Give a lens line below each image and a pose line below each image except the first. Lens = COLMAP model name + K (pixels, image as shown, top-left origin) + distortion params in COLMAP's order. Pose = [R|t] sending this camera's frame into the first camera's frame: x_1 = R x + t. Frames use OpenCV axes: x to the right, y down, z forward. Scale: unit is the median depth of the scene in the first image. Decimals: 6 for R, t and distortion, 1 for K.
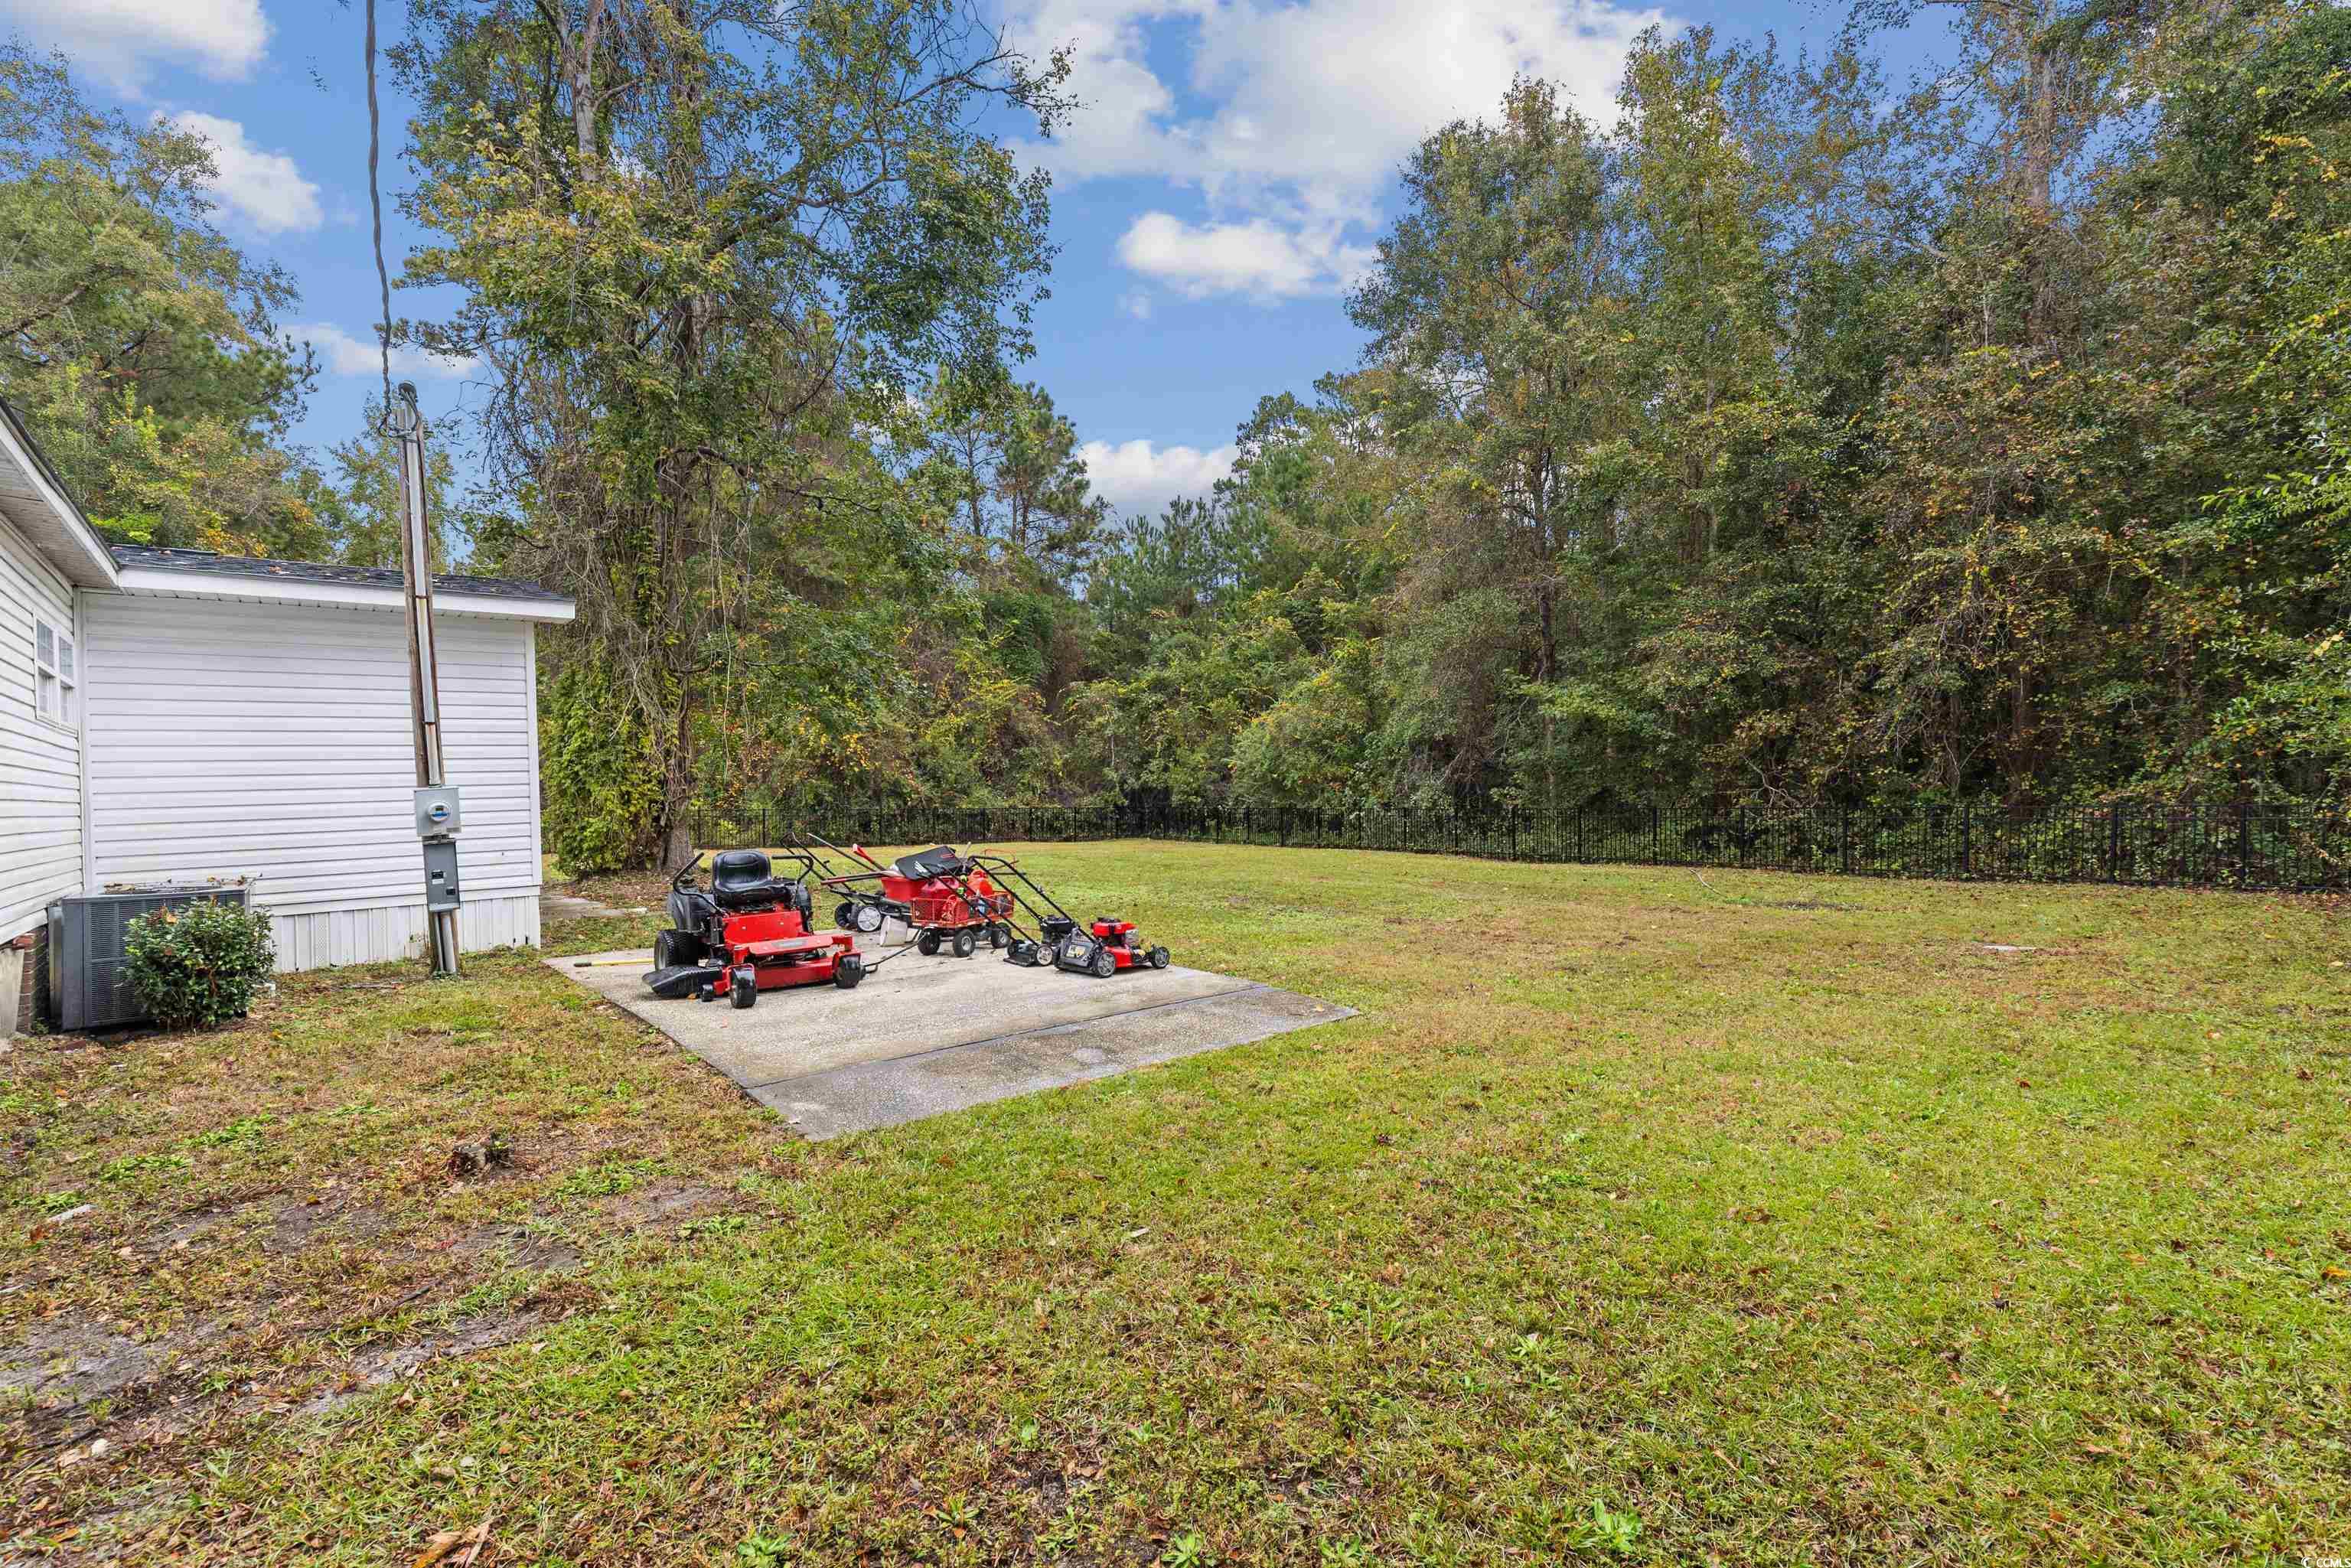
lens RADIAL K [[1041.6, 0, 1187.9], [0, 1041.6, 788.3], [0, 0, 1]] dist [-0.001852, 0.000594]
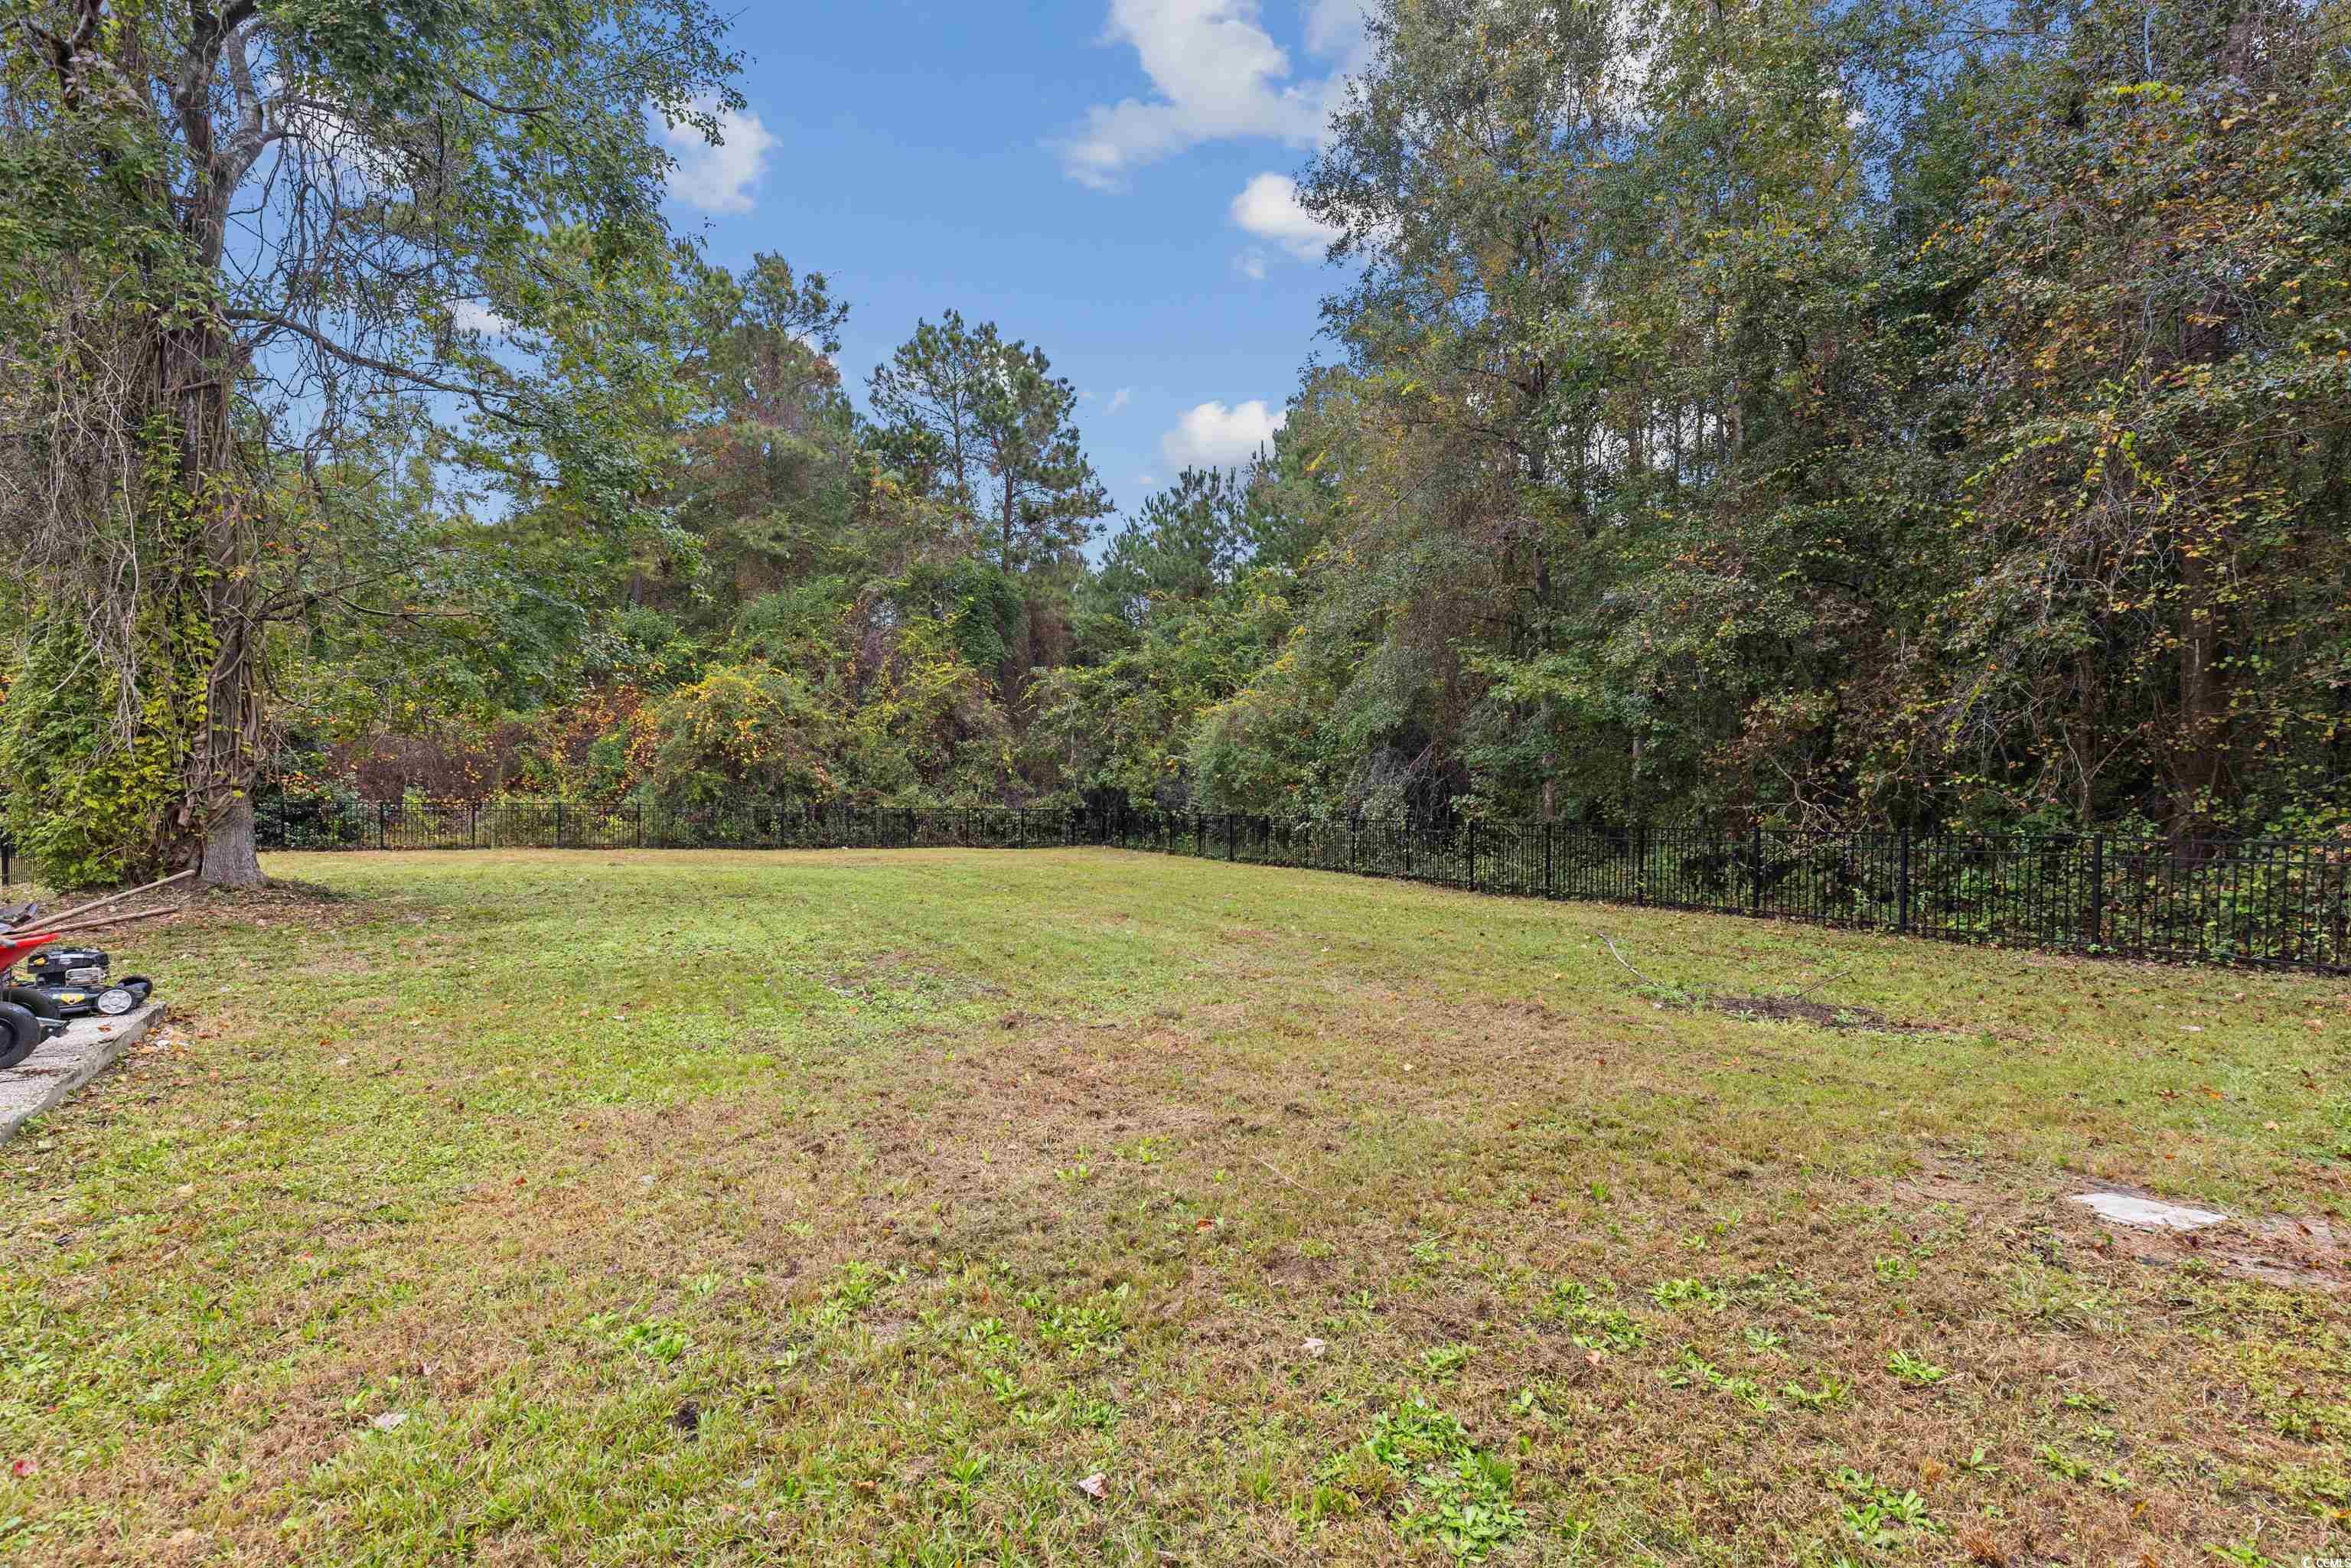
lens RADIAL K [[1041.6, 0, 1187.9], [0, 1041.6, 788.3], [0, 0, 1]] dist [-0.001852, 0.000594]
pose [[0.995055, 0.018050, -0.097672, 0.177301], [-0.018240, 0.999833, -0.001053, -0.001161], [0.097637, 0.002829, 0.995218, 0.216899]]
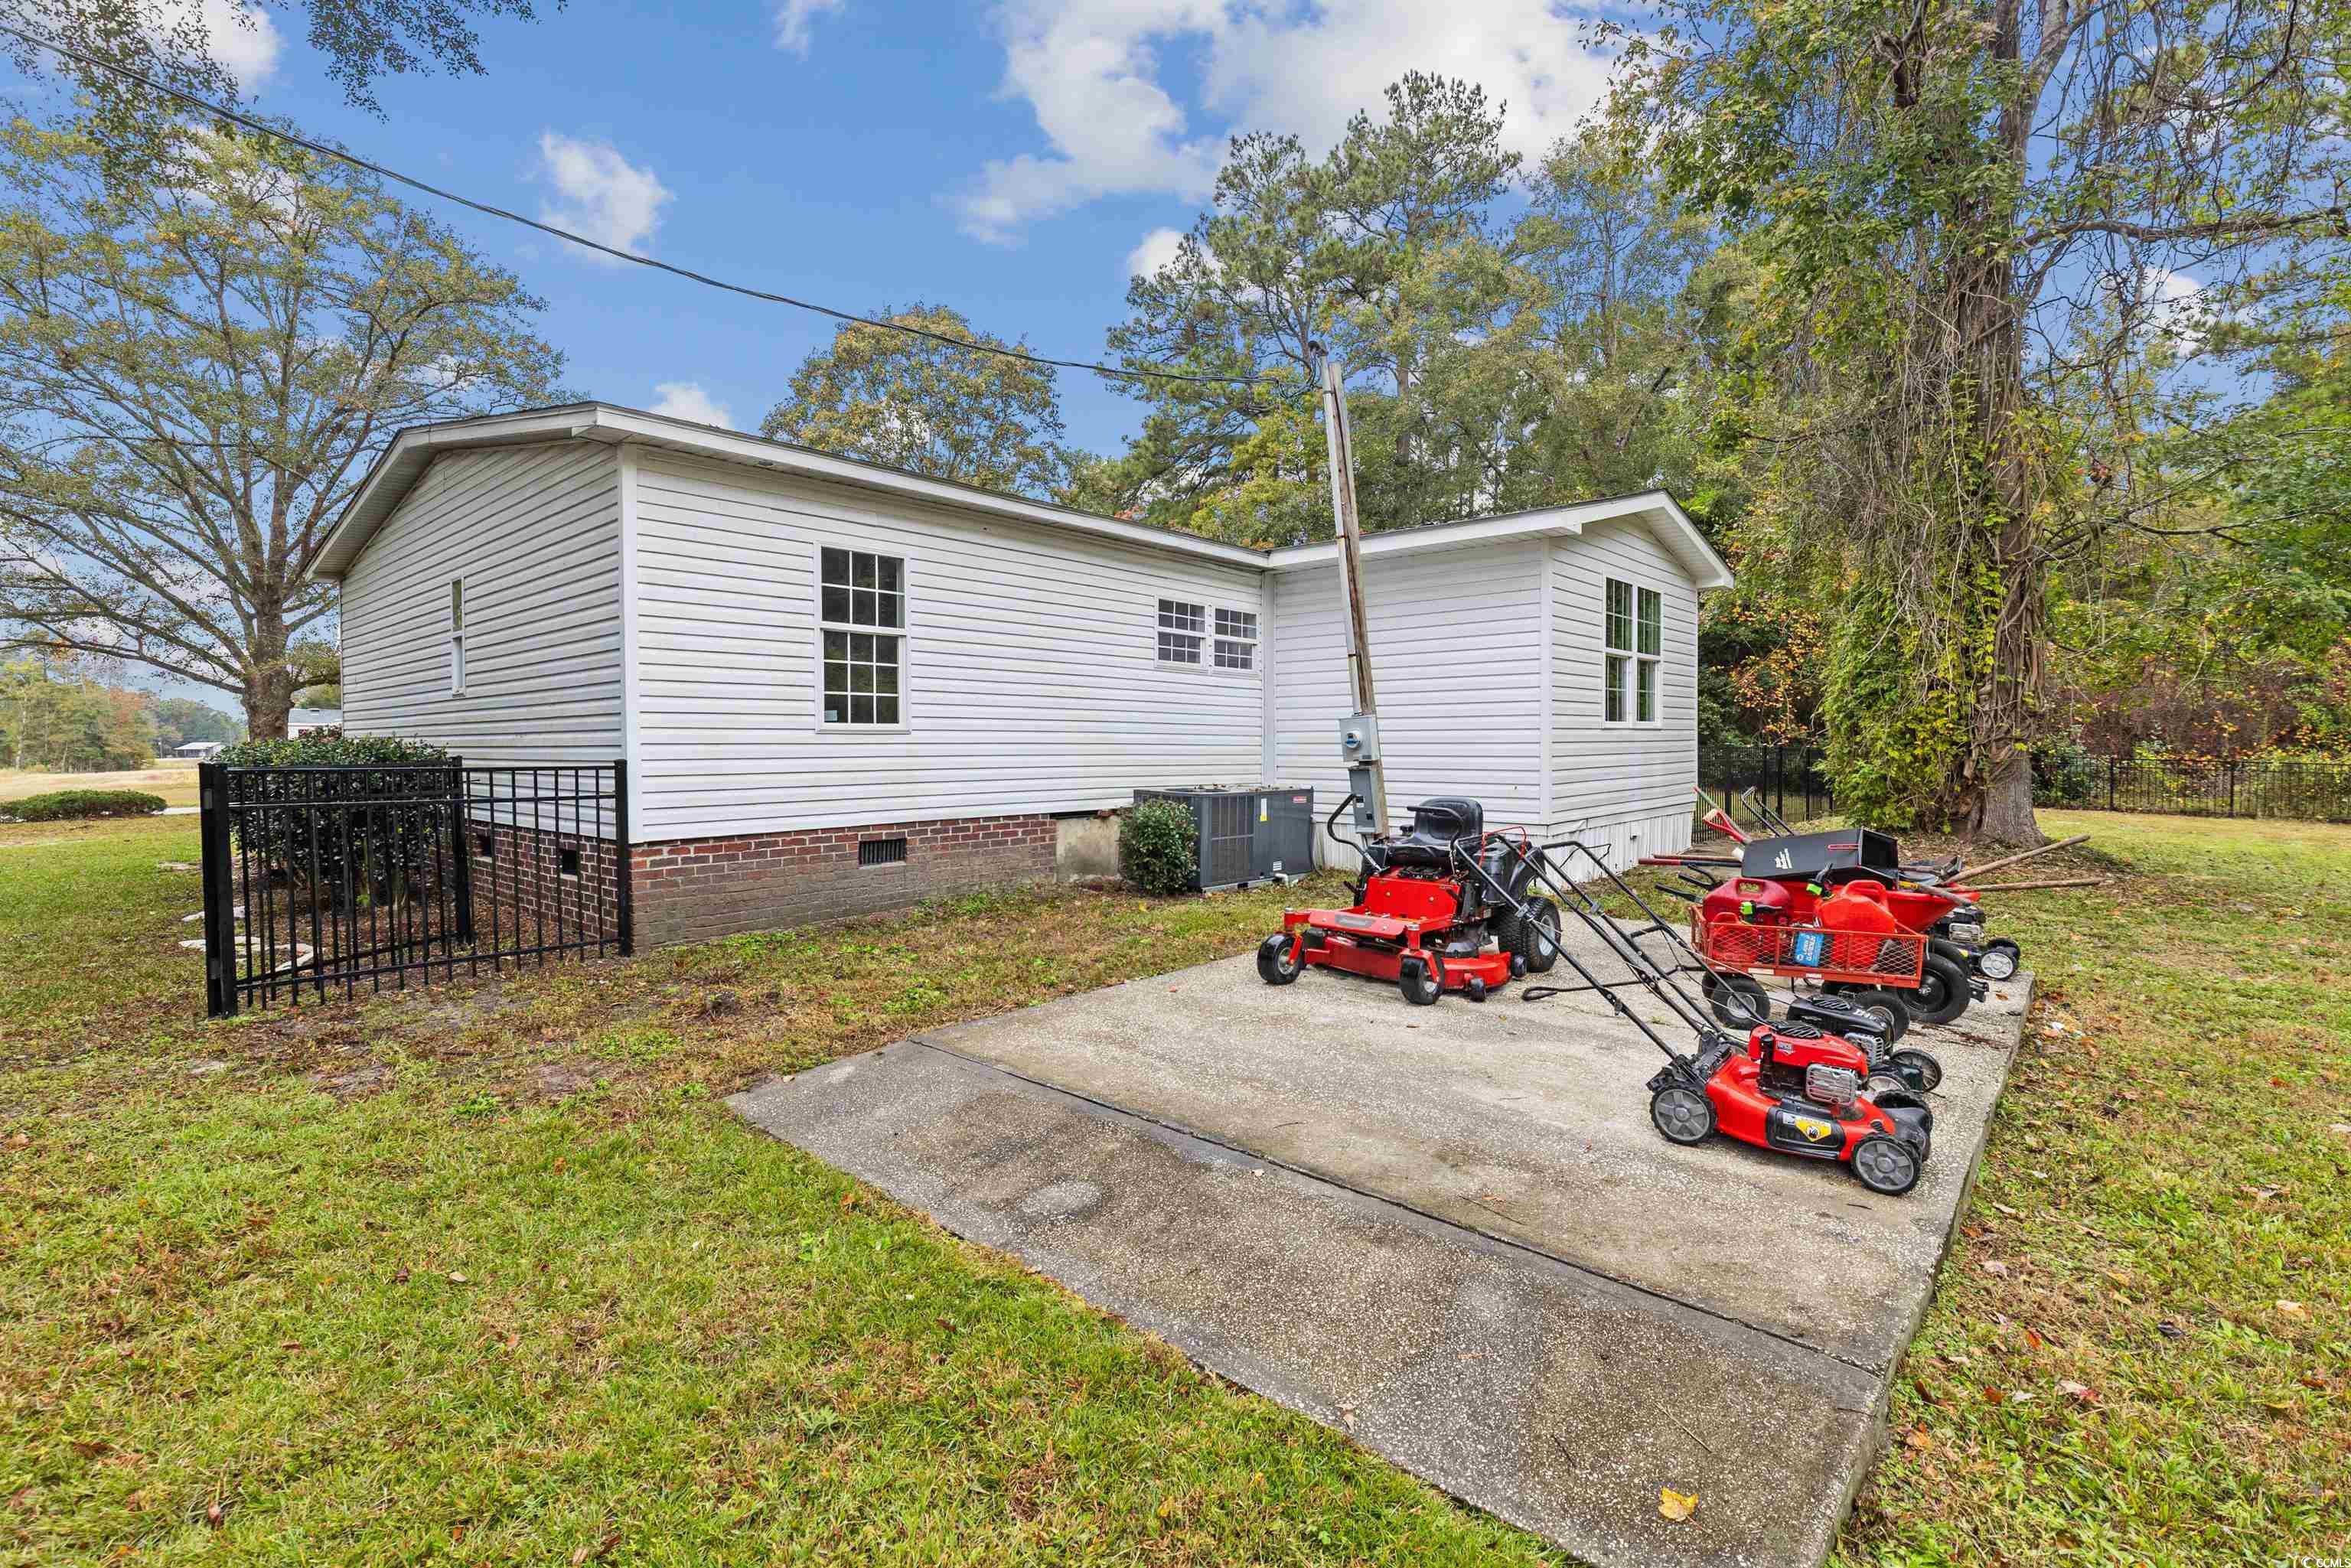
lens RADIAL K [[1041.6, 0, 1187.9], [0, 1041.6, 788.3], [0, 0, 1]] dist [-0.001852, 0.000594]
pose [[0.129199, 0.068417, -0.989256, 0.100597], [-0.012779, 0.997649, 0.067328, 0.001122], [0.991536, 0.003943, 0.129770, 0.228410]]
